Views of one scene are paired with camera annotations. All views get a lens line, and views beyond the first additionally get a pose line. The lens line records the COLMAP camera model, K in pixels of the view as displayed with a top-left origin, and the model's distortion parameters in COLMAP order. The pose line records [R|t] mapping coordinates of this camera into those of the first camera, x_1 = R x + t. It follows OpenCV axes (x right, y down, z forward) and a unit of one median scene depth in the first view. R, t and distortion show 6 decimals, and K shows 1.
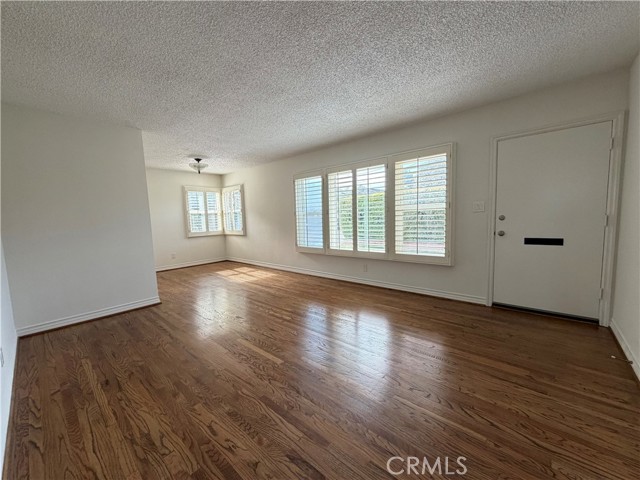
lens RADIAL K [[257.5, 0, 320.8], [0, 257.5, 239.7], [0, 0, 1]] dist [-0.000067, -0.000029]
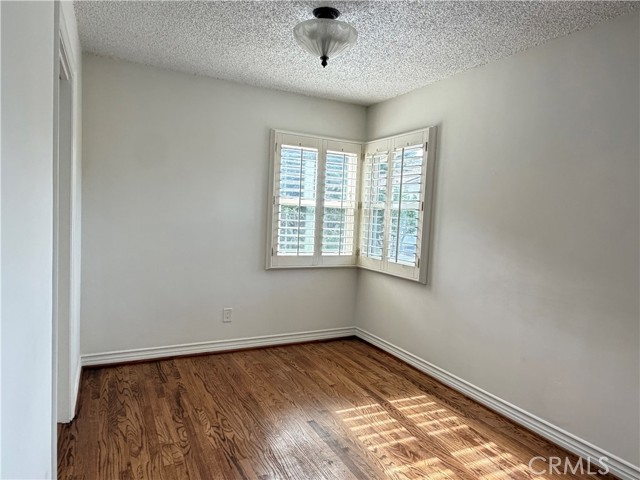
lens RADIAL K [[403.4, 0, 319.9], [0, 403.4, 241.6], [0, 0, 1]] dist [-0.007252, 0.000131]
pose [[0.926451, 0.102845, -0.362092, -0.233300], [-0.110926, 0.993828, -0.001538, -0.052999], [0.359699, 0.041590, 0.932141, 0.468740]]
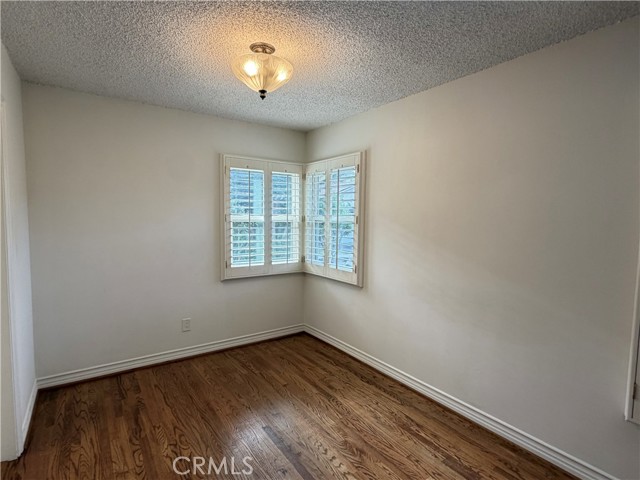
lens RADIAL K [[333.3, 0, 316.4], [0, 333.3, 241.8], [0, 0, 1]] dist [0.002414, -0.003474]
pose [[0.969027, 0.063669, -0.238608, -0.241483], [-0.067527, 0.997685, -0.008020, -0.072372], [0.237545, 0.023884, 0.971083, 0.501938]]
